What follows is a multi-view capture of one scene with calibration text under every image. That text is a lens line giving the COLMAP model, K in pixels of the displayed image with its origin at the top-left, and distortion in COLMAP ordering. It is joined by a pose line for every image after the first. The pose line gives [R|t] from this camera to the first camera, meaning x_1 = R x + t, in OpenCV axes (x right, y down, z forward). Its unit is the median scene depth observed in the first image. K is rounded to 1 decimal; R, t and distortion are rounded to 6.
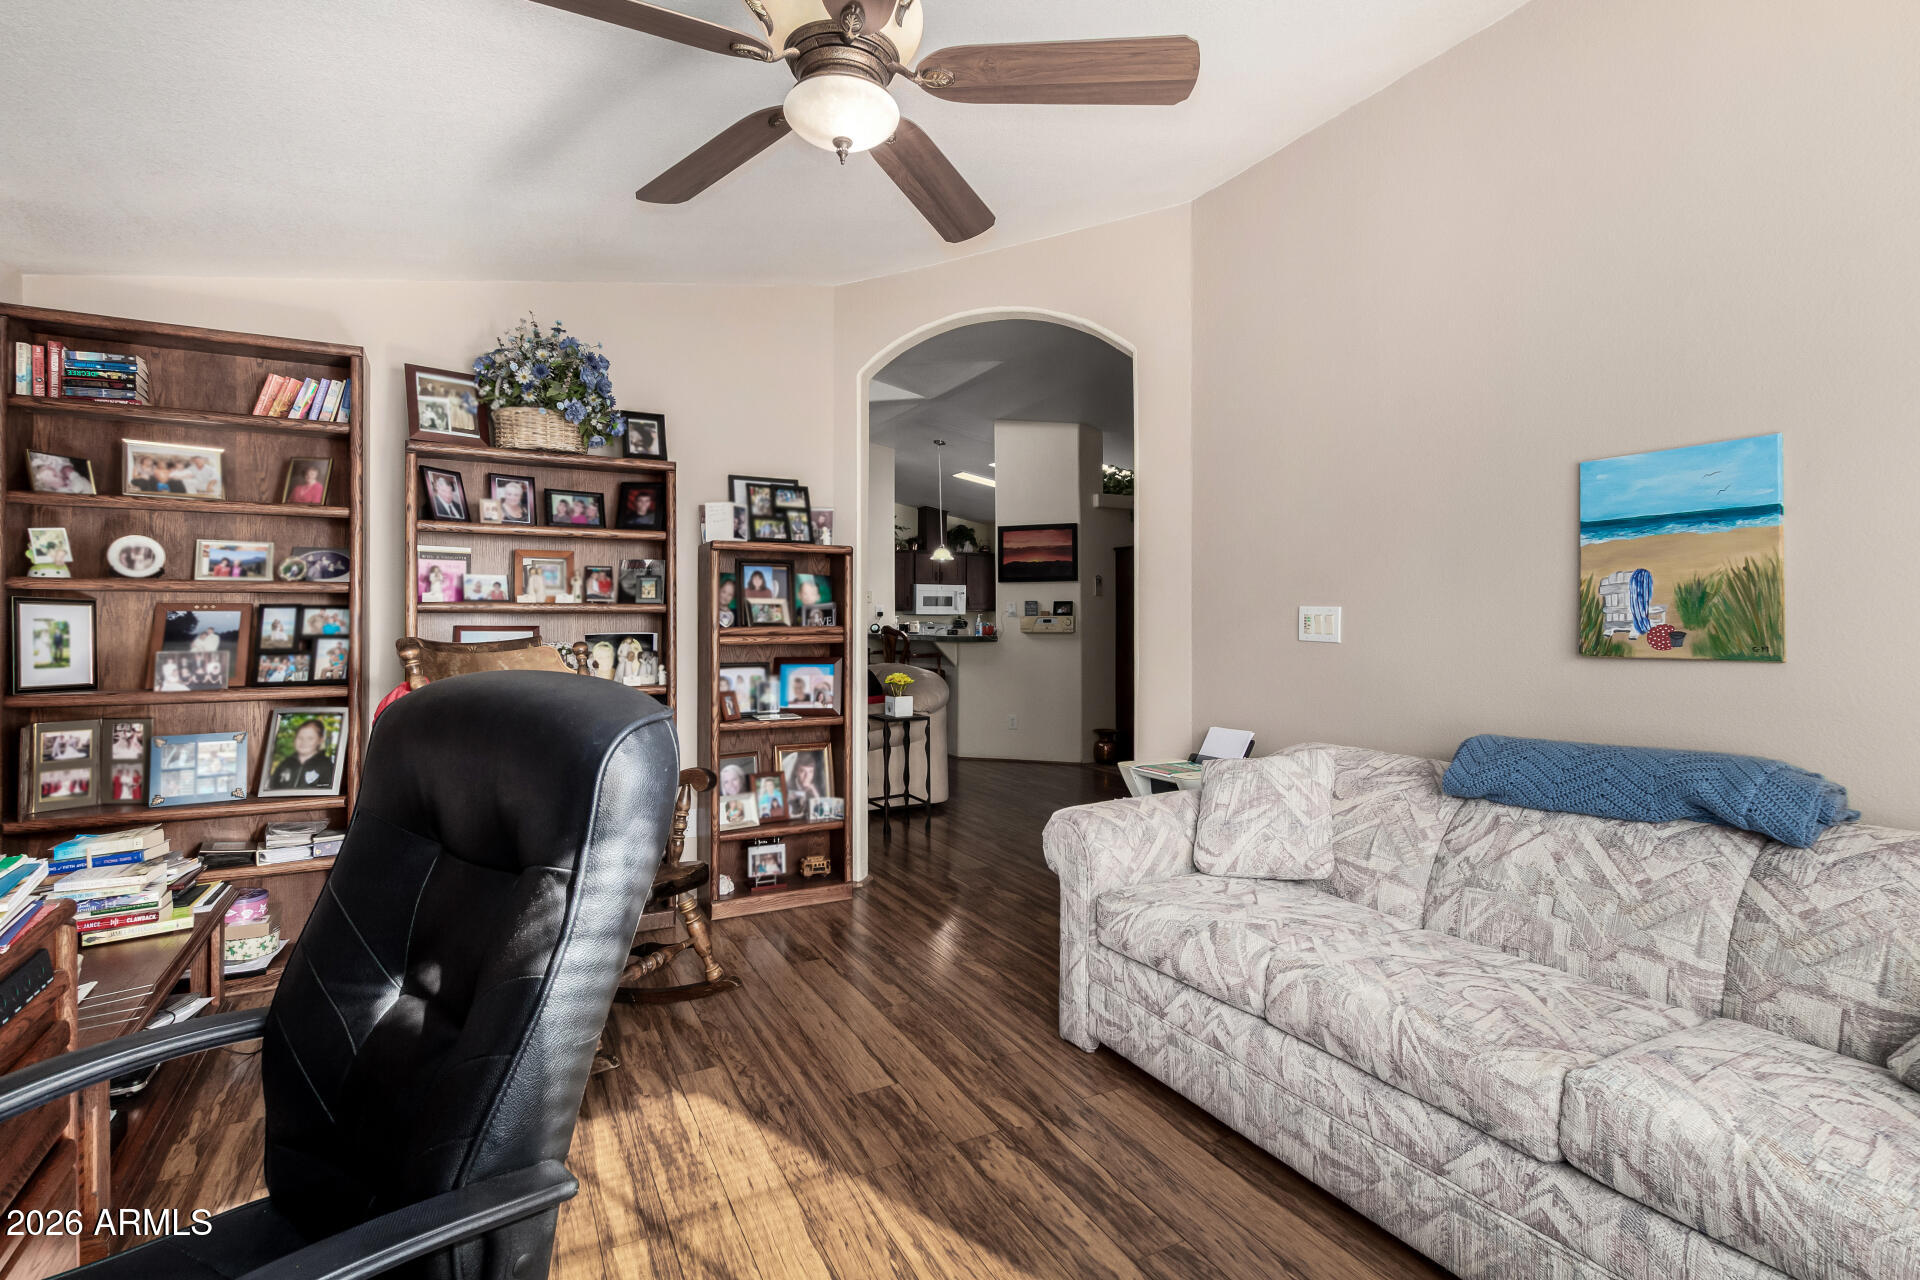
lens RADIAL K [[890.6, 0, 960.0], [0, 890.6, 640.0], [0, 0, 1]] dist [0.000092, -0.000041]
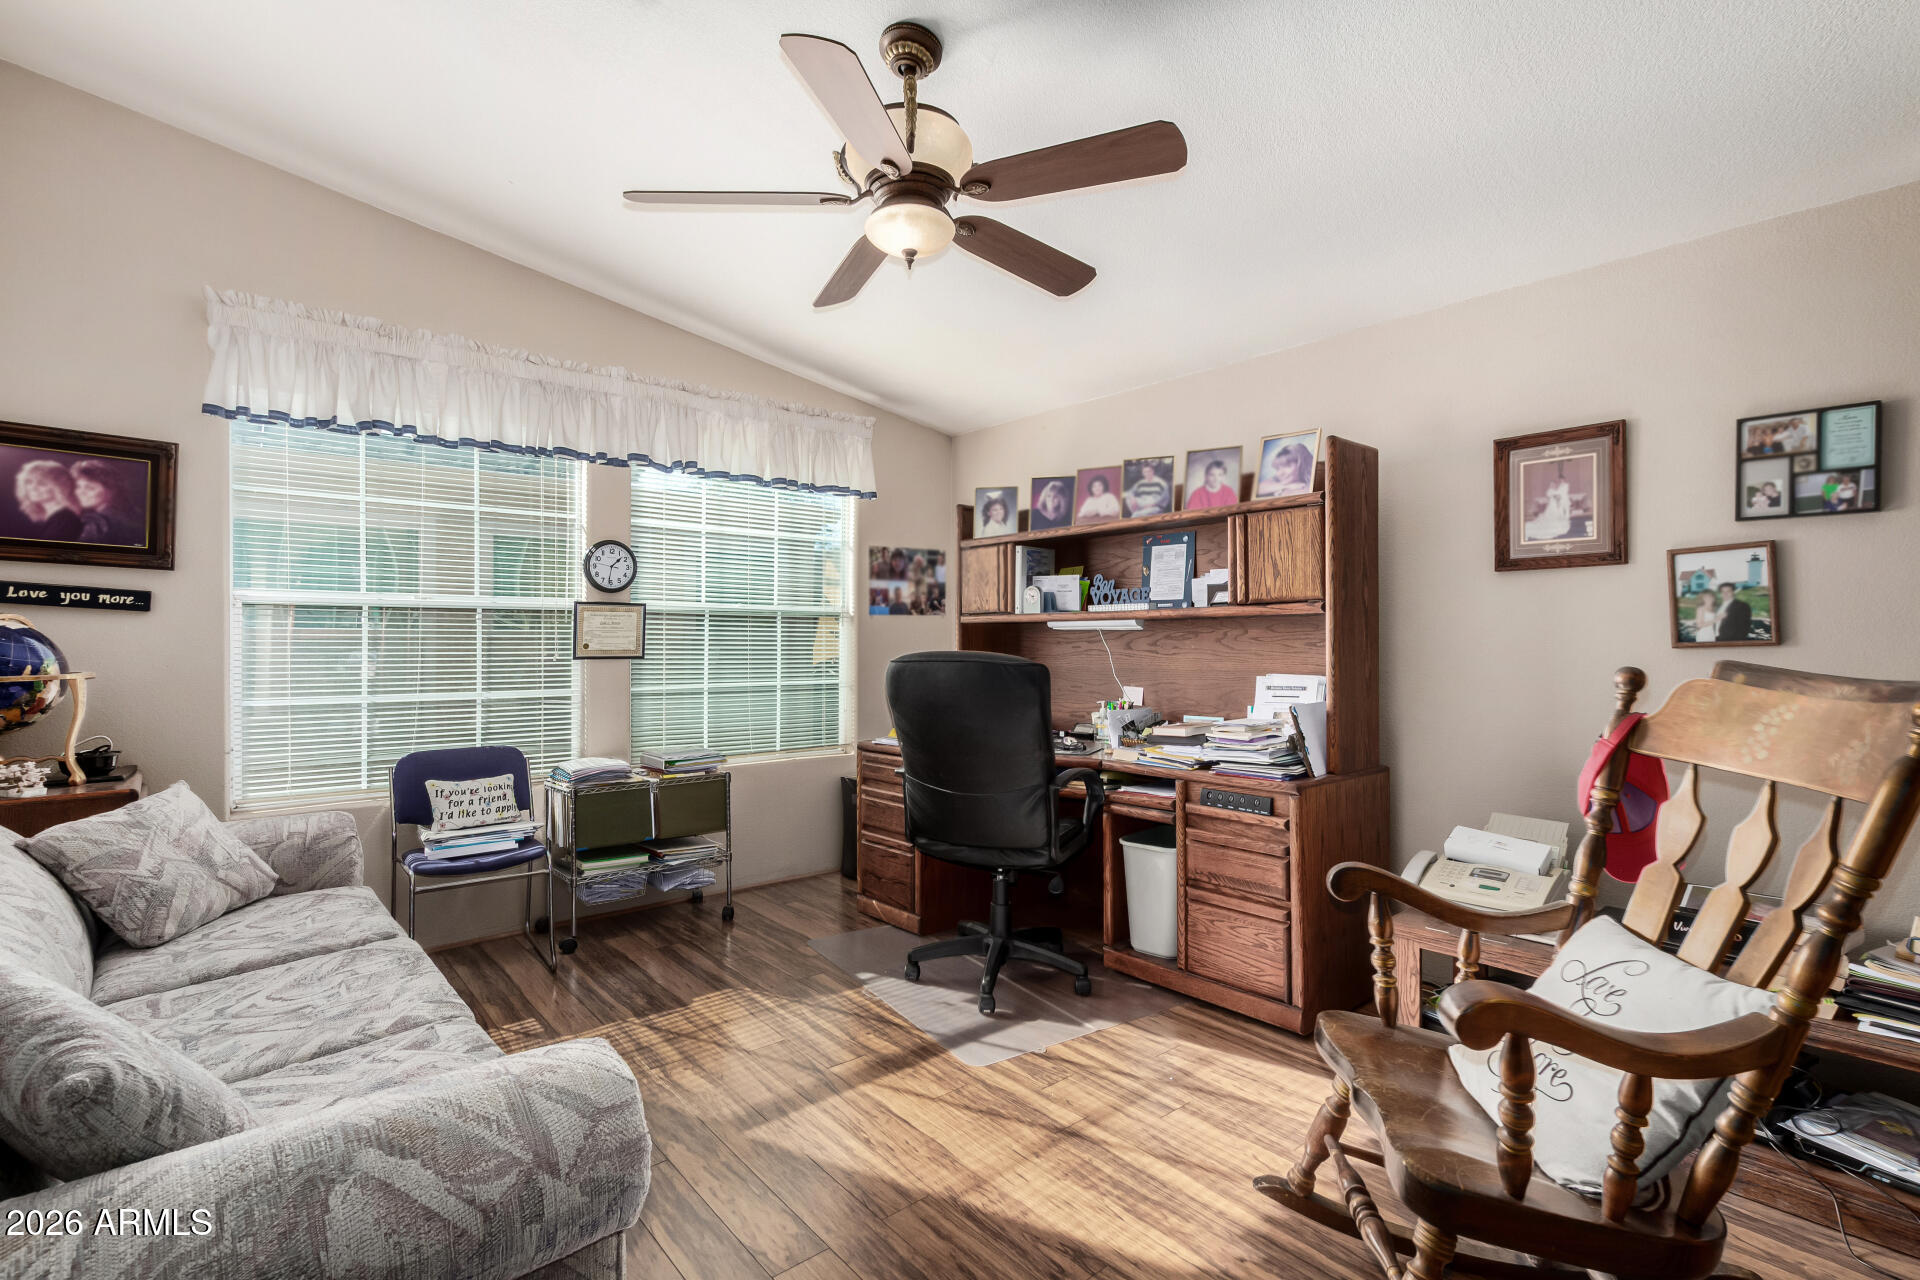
lens RADIAL K [[890.6, 0, 960.0], [0, 890.6, 640.0], [0, 0, 1]] dist [0.000092, -0.000041]
pose [[-0.978301, -0.004445, -0.207141, 0.054120], [-0.009664, 0.999661, 0.024190, -0.041059], [0.206963, 0.025667, -0.978012, 1.983273]]
